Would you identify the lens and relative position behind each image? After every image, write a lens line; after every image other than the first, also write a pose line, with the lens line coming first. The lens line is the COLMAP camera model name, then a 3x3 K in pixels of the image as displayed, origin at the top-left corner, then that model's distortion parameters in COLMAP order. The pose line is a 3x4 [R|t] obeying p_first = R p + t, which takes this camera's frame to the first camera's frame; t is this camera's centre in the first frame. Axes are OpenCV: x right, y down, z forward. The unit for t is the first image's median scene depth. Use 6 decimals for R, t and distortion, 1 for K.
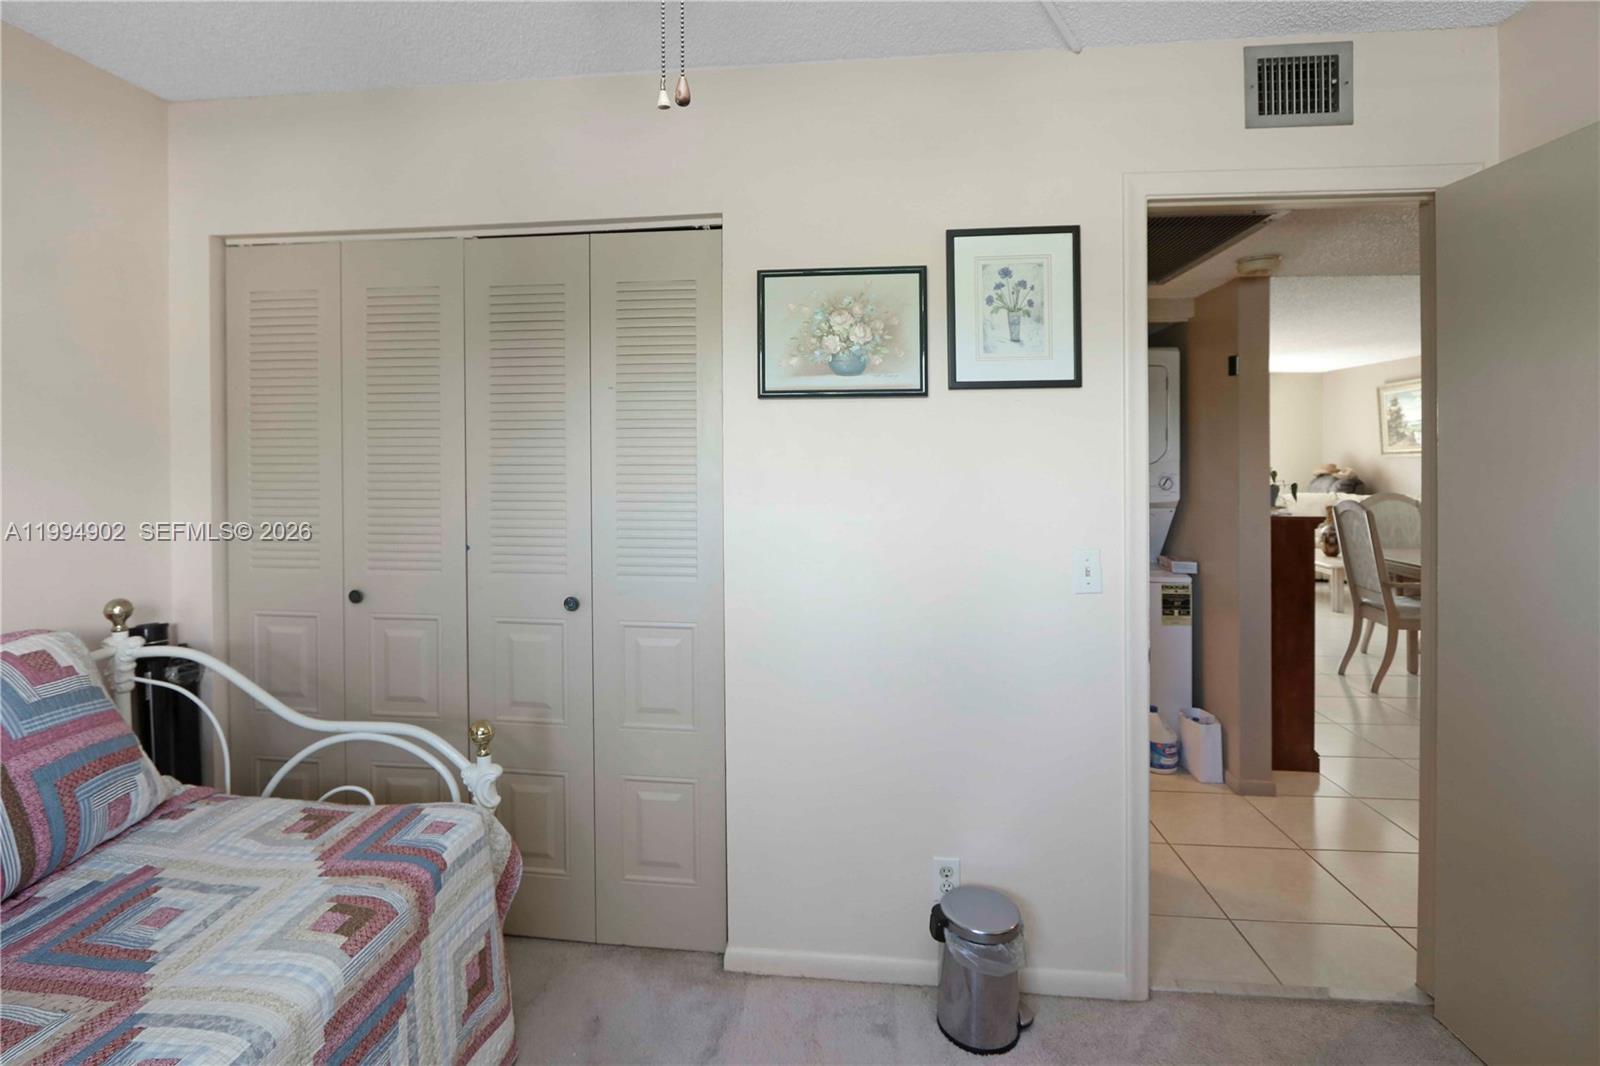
lens RADIAL K [[778.3, 0, 770.6], [0, 778.3, 460.5], [0, 0, 1]] dist [-0.017440, 0.000046]
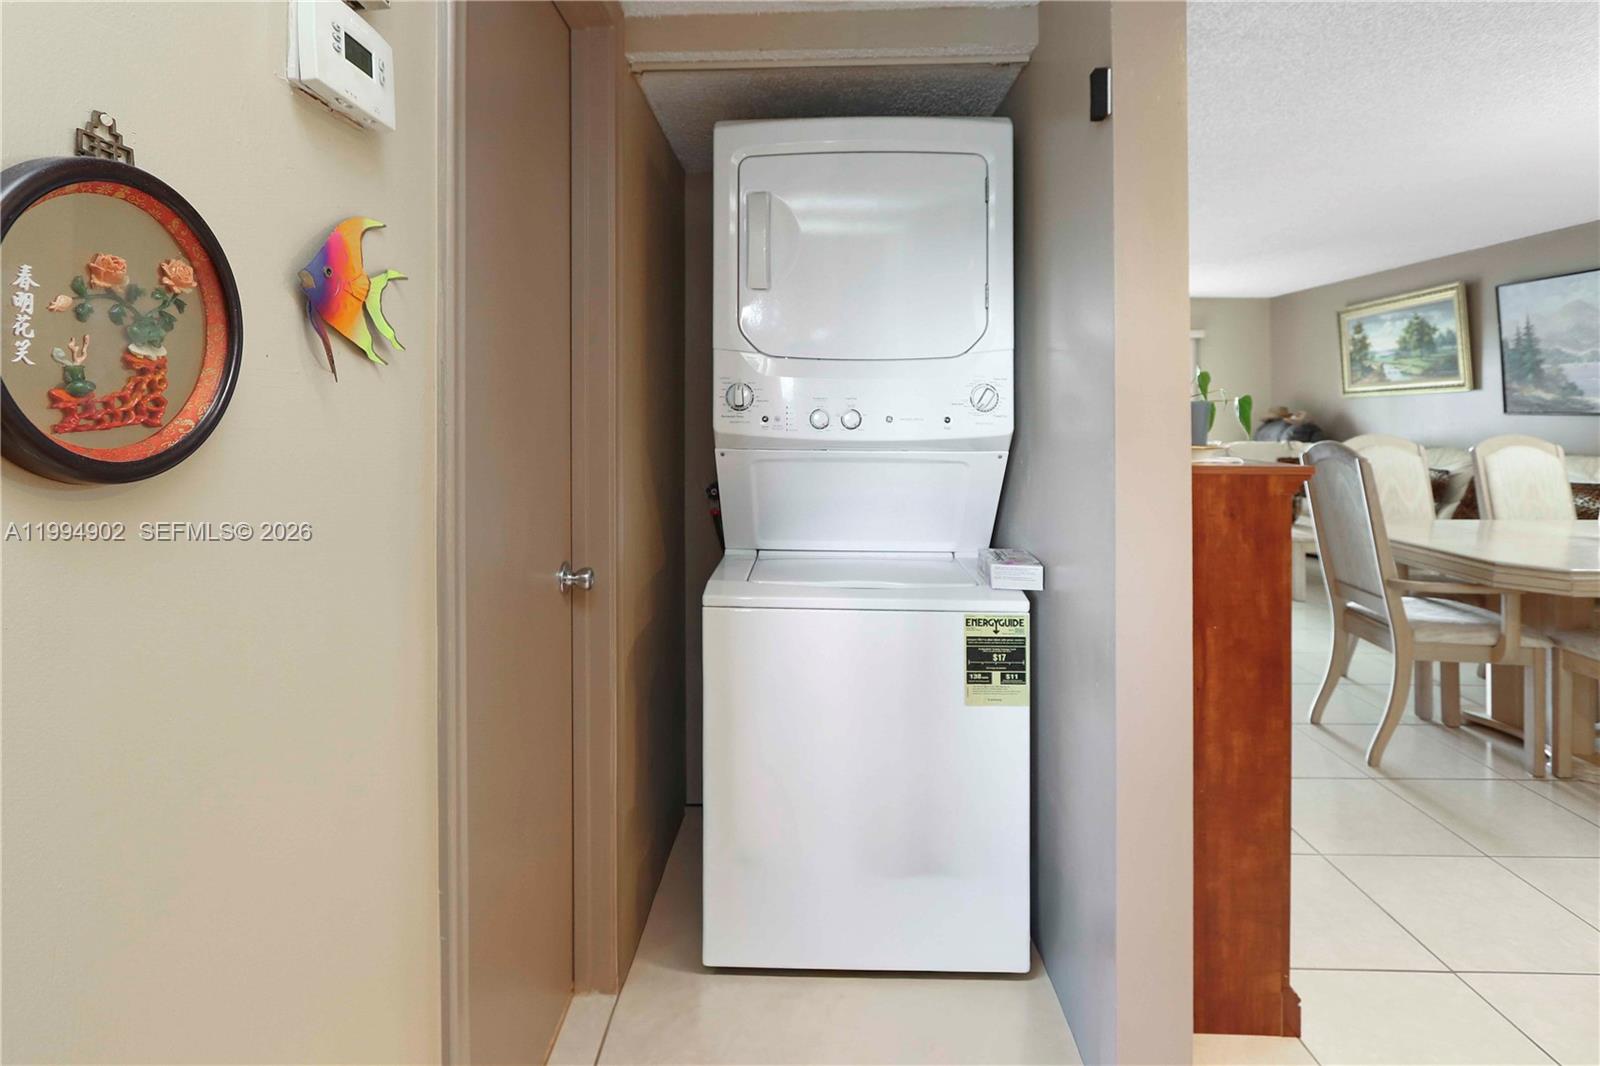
lens RADIAL K [[771.8, 0, 776.3], [0, 771.8, 400.2], [0, 0, 1]] dist [-0.019446, 0.000046]
pose [[0.998409, 0.007915, 0.055826, 0.162568], [-0.006841, 0.999788, -0.019402, 0.018845], [-0.055968, 0.018989, 0.998252, 0.243777]]
